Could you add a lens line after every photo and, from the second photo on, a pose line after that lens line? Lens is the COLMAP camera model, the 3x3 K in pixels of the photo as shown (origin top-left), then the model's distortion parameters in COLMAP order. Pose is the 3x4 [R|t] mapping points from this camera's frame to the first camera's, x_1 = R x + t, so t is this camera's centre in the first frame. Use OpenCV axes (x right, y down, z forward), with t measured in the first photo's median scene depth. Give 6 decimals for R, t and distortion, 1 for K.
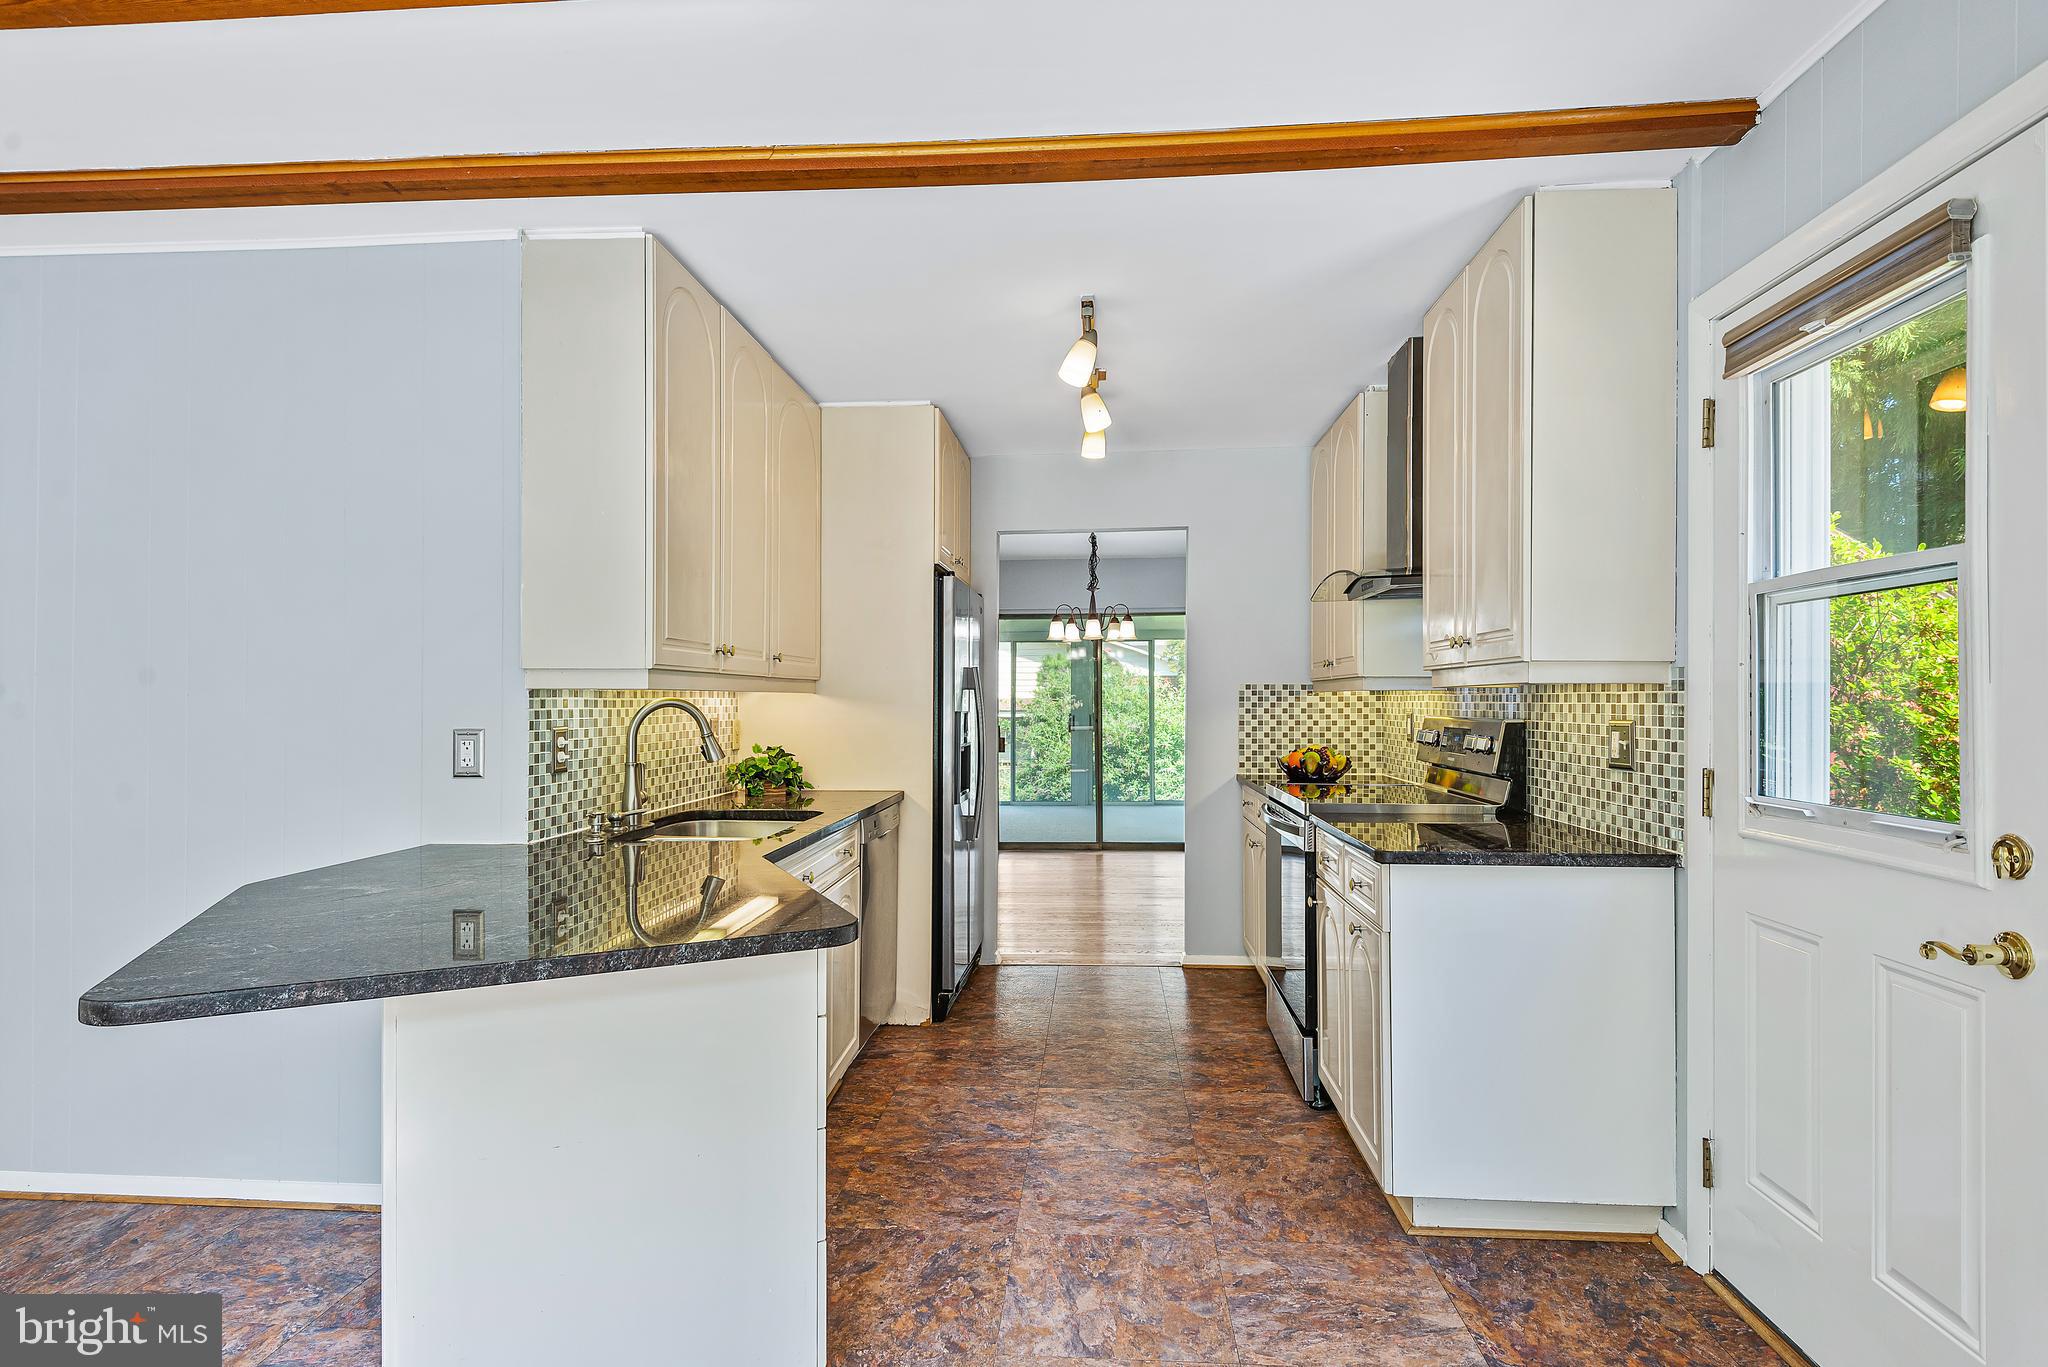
lens RADIAL K [[1055.8, 0, 1017.6], [0, 1055.8, 701.0], [0, 0, 1]] dist [0.017856, -0.004199]
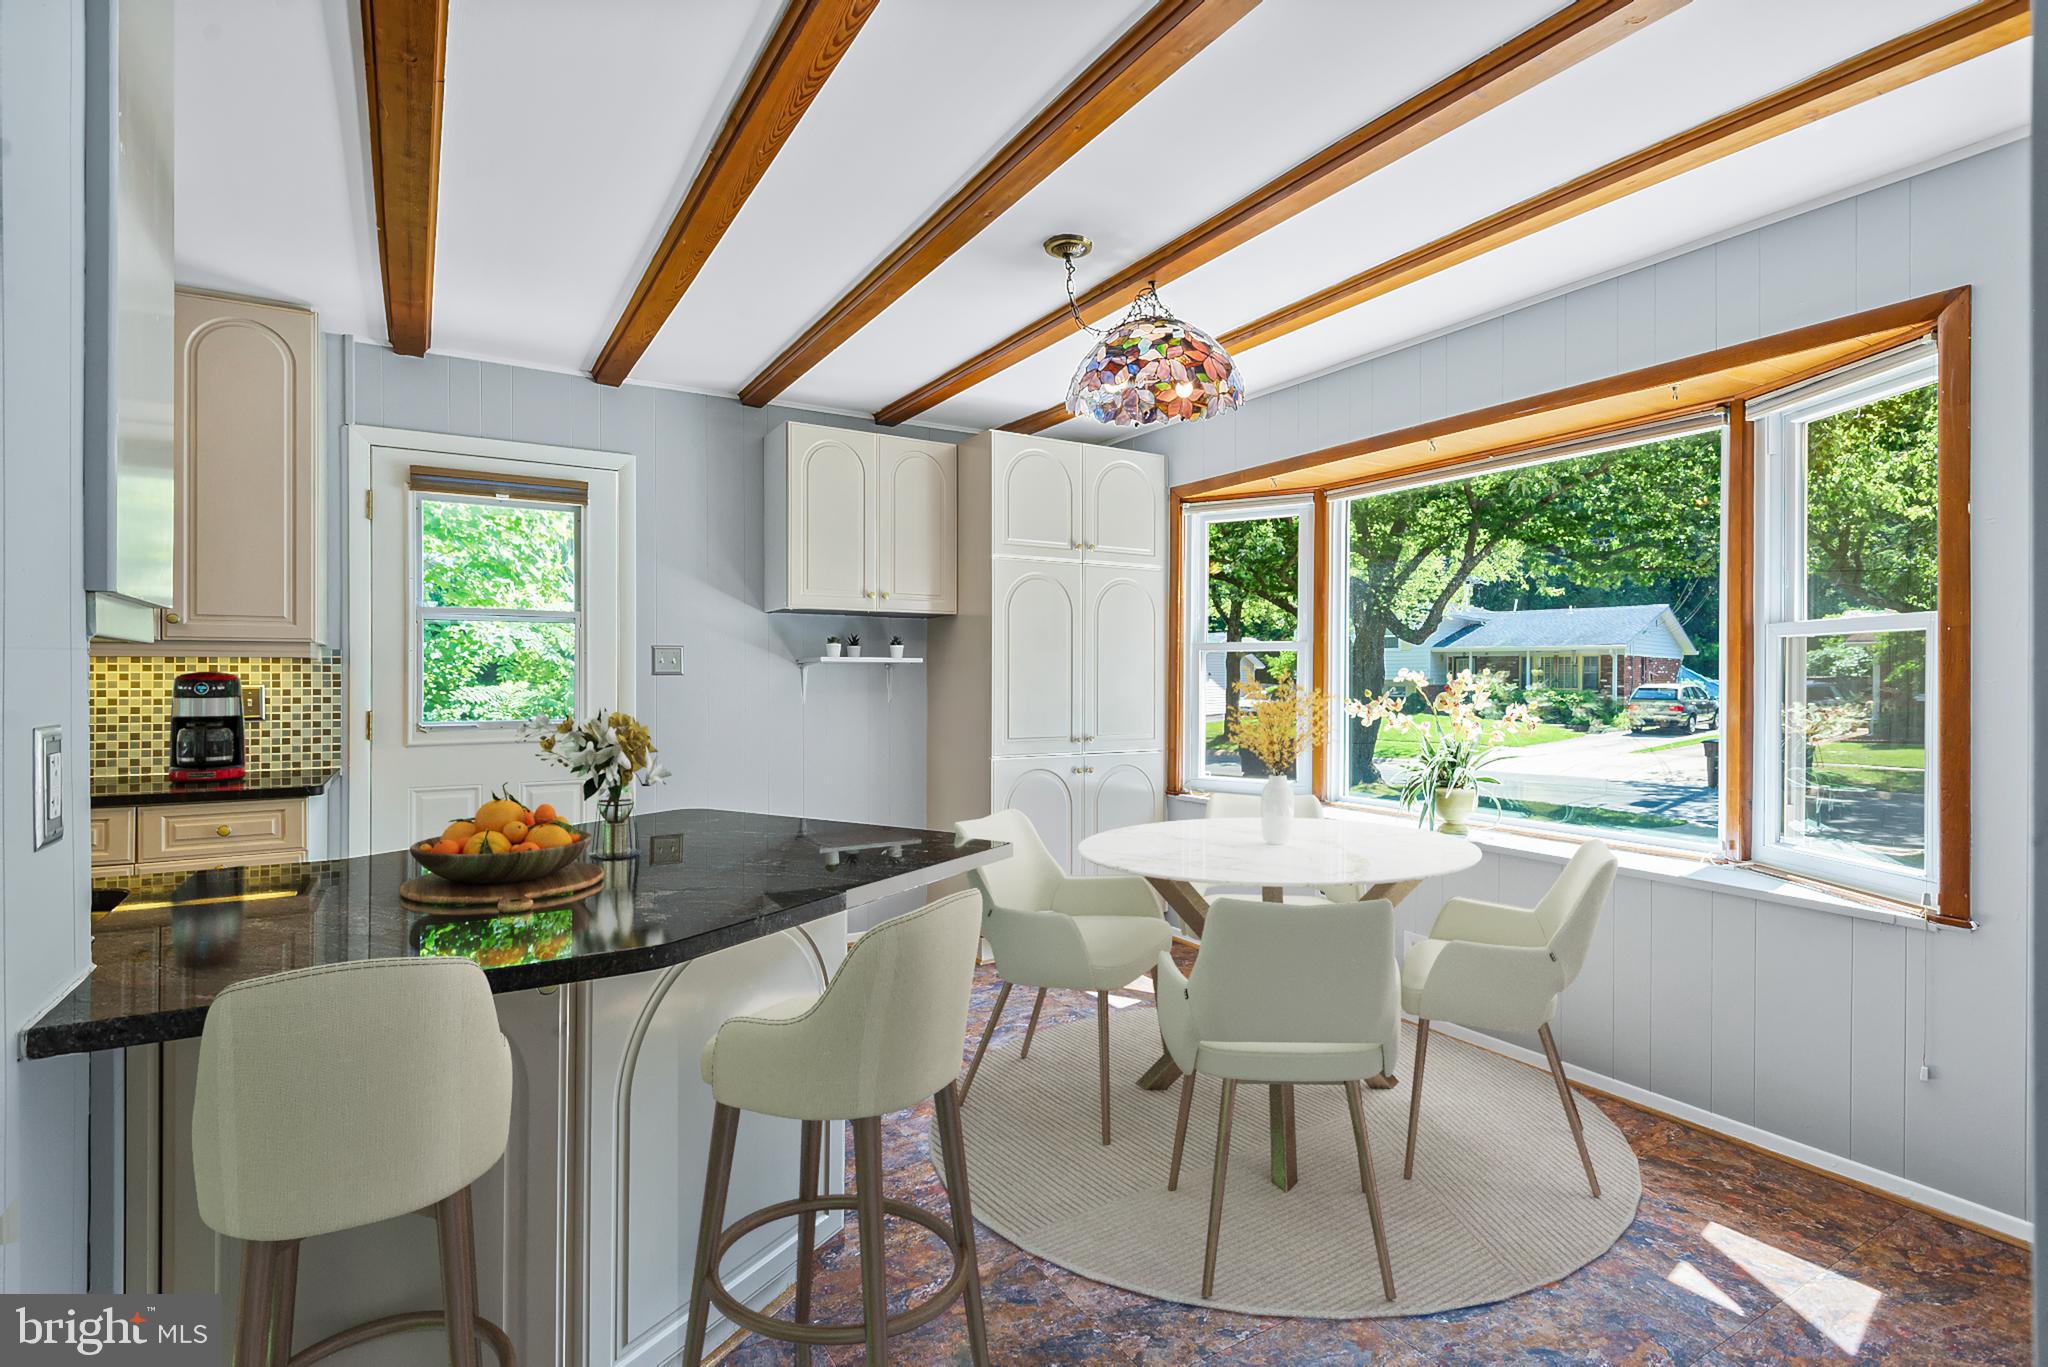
lens RADIAL K [[1001.8, 0, 1032.5], [0, 1001.8, 672.3], [0, 0, 1]] dist [0.010964, -0.008721]
pose [[-0.590034, 0.001353, 0.807377, -0.641918], [0.000394, 0.999999, -0.001388, 0.002679], [-0.807378, -0.000500, -0.590034, 0.564052]]
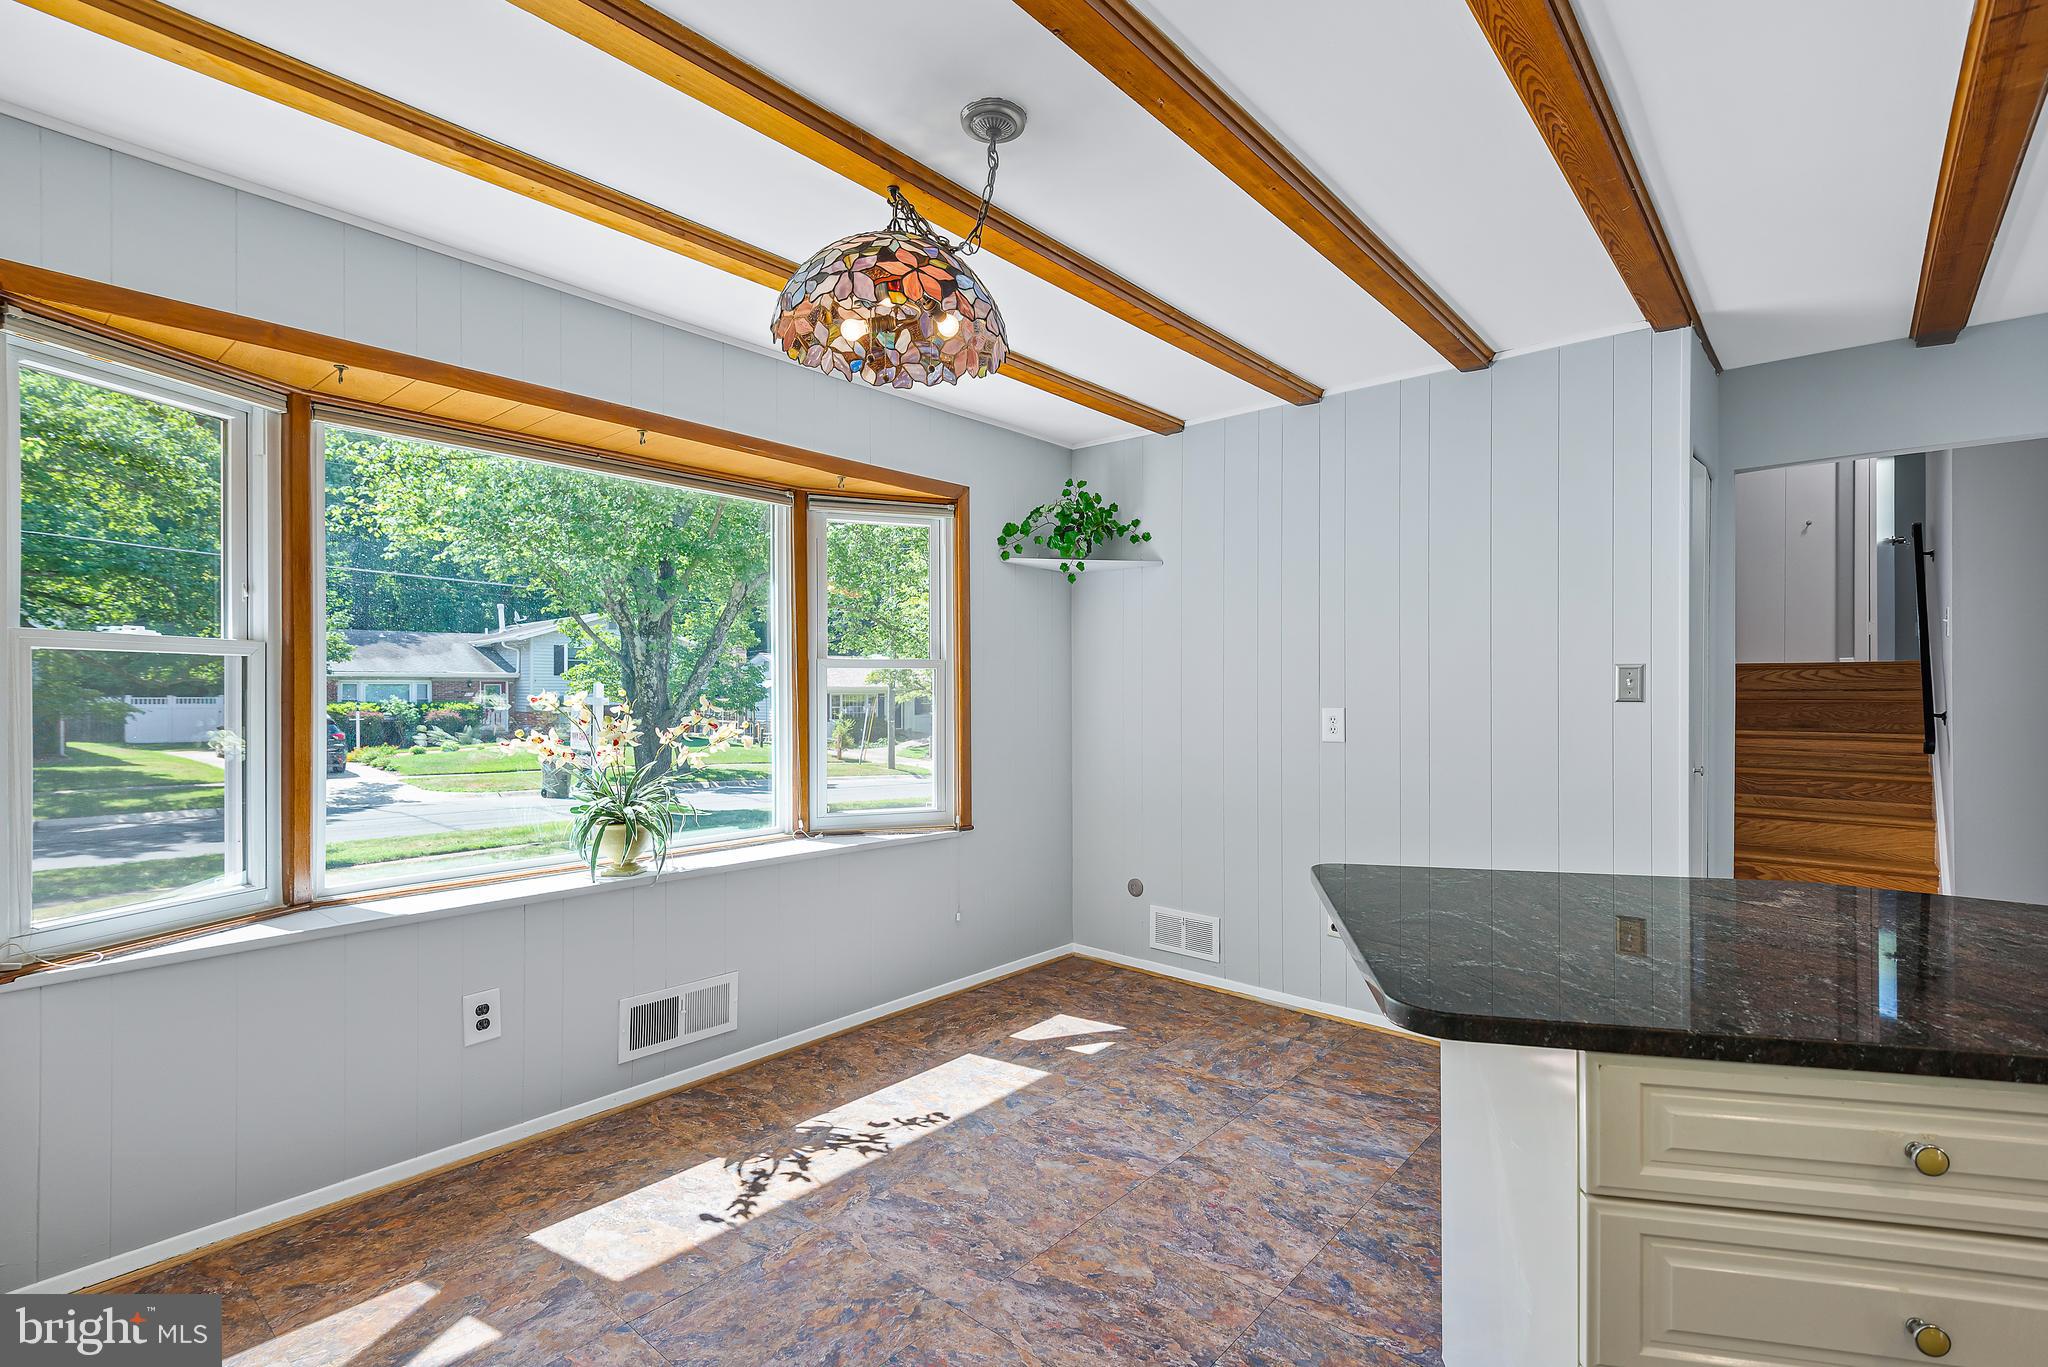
lens RADIAL K [[947.0, 0, 1016.9], [0, 947.0, 683.5], [0, 0, 1]] dist [0.023942, -0.005204]
pose [[-0.594044, -0.004274, -0.804421, 0.199539], [0.001655, 0.999977, -0.006535, -0.000349], [0.804431, -0.005213, -0.594023, 0.448242]]
